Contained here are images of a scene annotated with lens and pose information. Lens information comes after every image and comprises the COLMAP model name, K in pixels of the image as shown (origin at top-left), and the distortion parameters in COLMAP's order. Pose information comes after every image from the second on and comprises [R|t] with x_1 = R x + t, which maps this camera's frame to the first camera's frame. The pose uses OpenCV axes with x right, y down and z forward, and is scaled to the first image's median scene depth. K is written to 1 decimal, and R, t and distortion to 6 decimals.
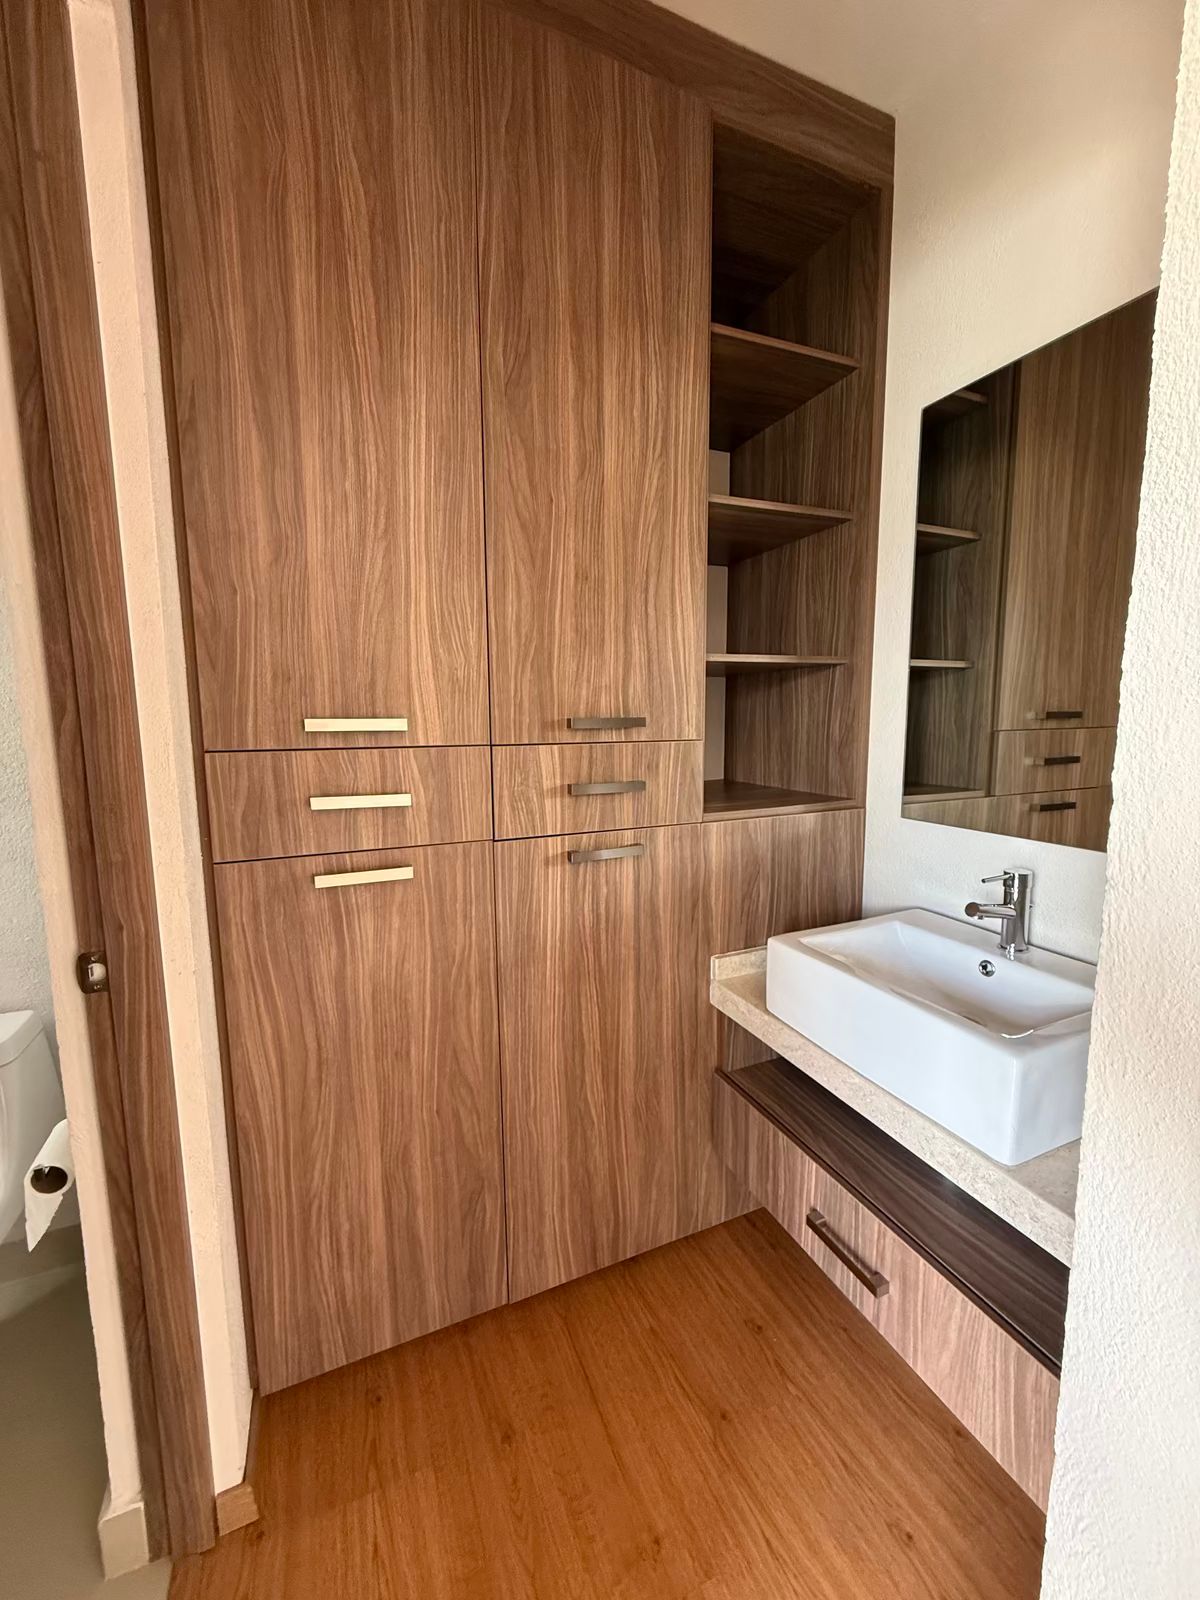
lens RADIAL K [[638.2, 0, 593.8], [0, 638.2, 799.8], [0, 0, 1]] dist [0.003263, 0.000435]
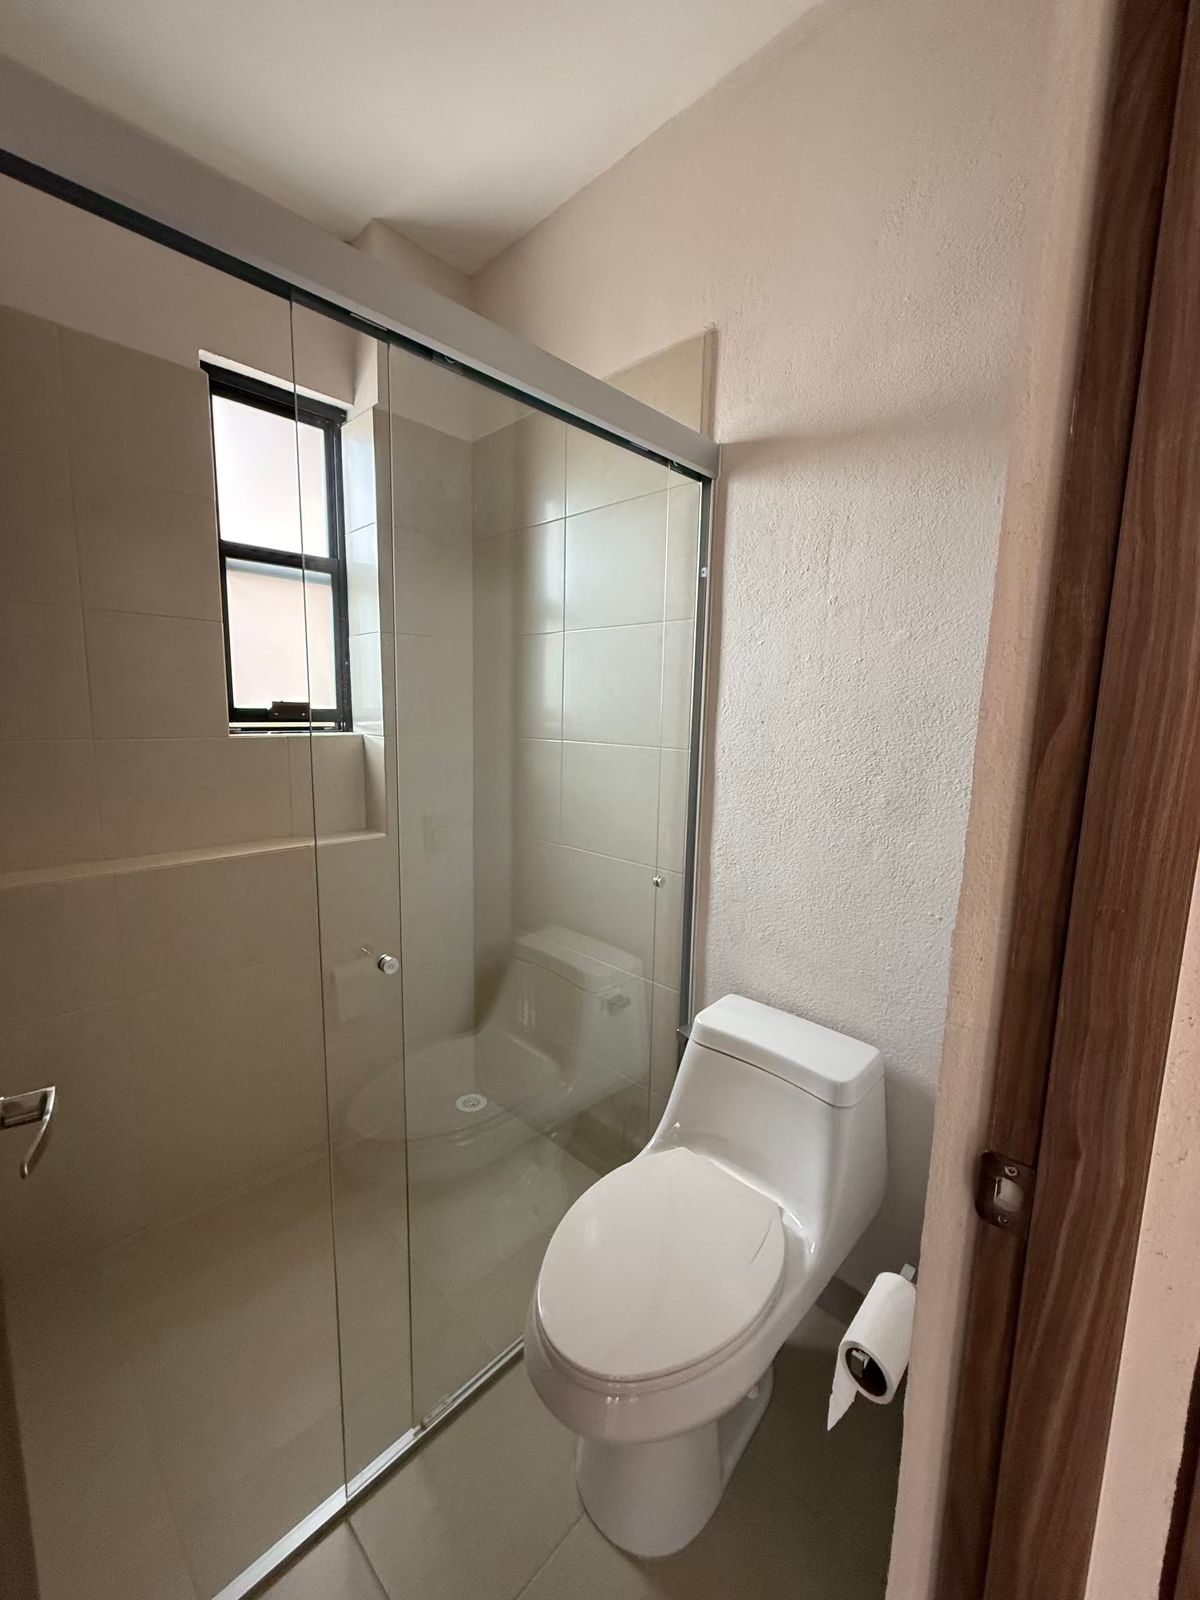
lens RADIAL K [[638.2, 0, 593.8], [0, 638.2, 799.8], [0, 0, 1]] dist [0.003263, 0.000435]
pose [[0.382152, 0.149007, -0.912007, -0.474871], [-0.144962, 0.984362, 0.100086, -0.065747], [0.912659, 0.093958, 0.397776, 0.441280]]
